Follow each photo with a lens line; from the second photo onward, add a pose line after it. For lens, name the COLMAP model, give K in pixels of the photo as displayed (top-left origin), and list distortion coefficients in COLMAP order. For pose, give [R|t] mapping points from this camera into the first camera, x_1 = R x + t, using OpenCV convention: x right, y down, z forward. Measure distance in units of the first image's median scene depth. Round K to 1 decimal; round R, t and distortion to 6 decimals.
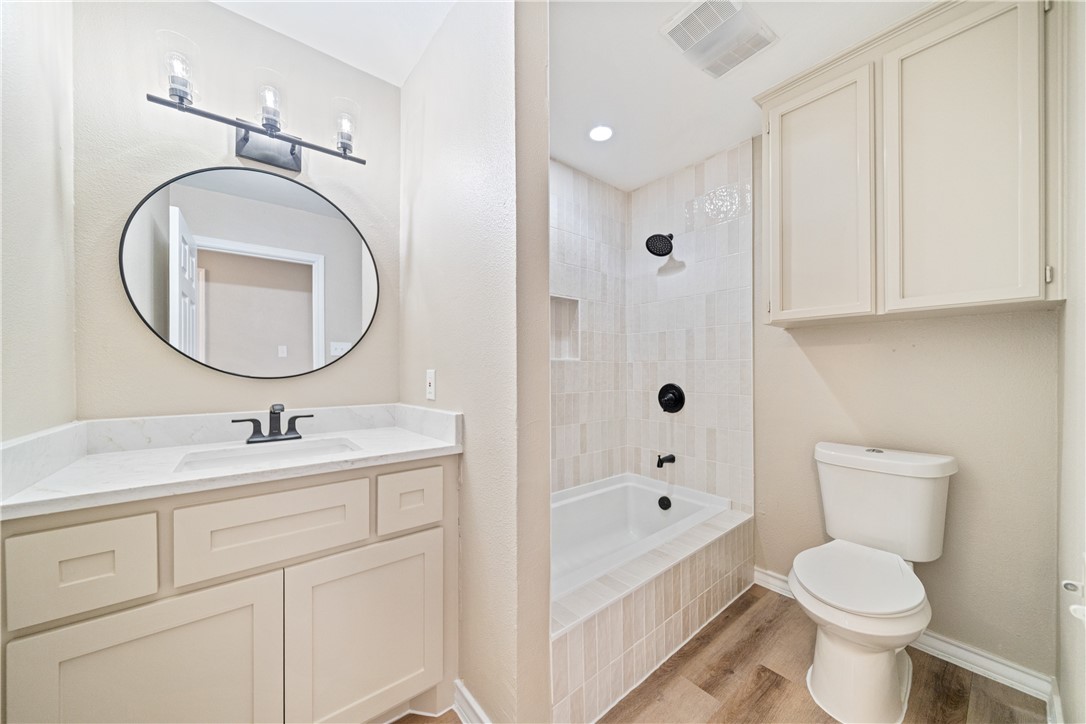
lens RADIAL K [[382.5, 0, 538.1], [0, 382.5, 369.5], [0, 0, 1]] dist [-0.001048, -0.000088]
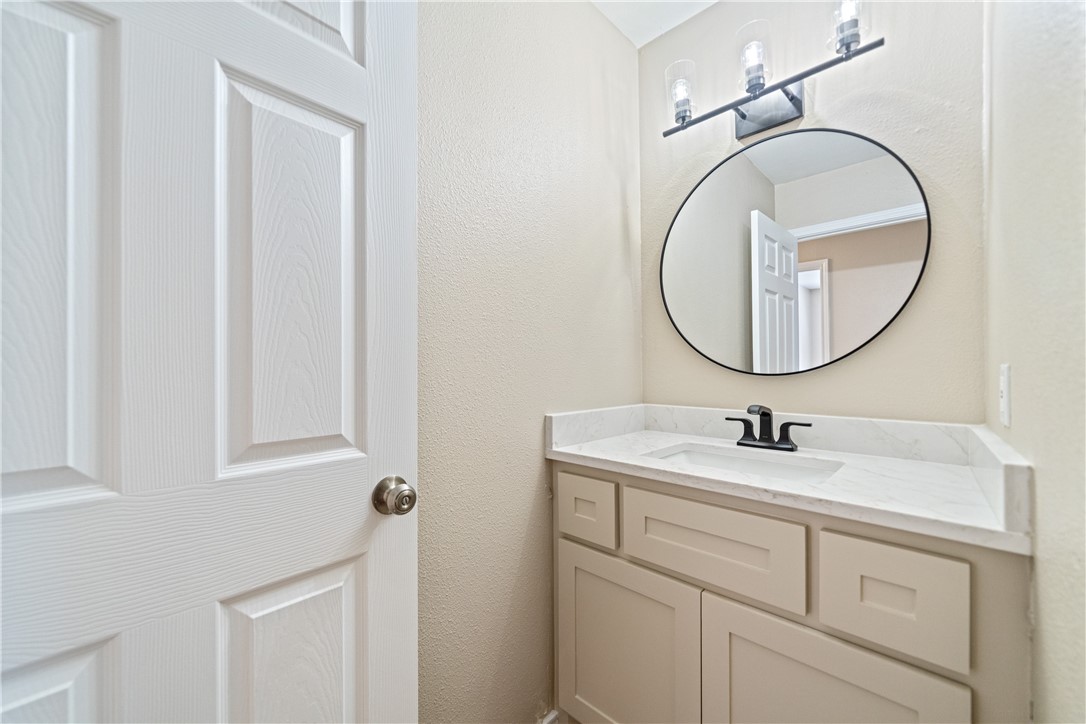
lens RADIAL K [[427.0, 0, 541.3], [0, 427.0, 366.5], [0, 0, 1]] dist [-0.012738, -0.000084]
pose [[0.124205, -0.000869, -0.992256, 0.192231], [0.004354, 0.999990, -0.000331, 0.002156], [0.992247, -0.004280, 0.124208, 0.374722]]
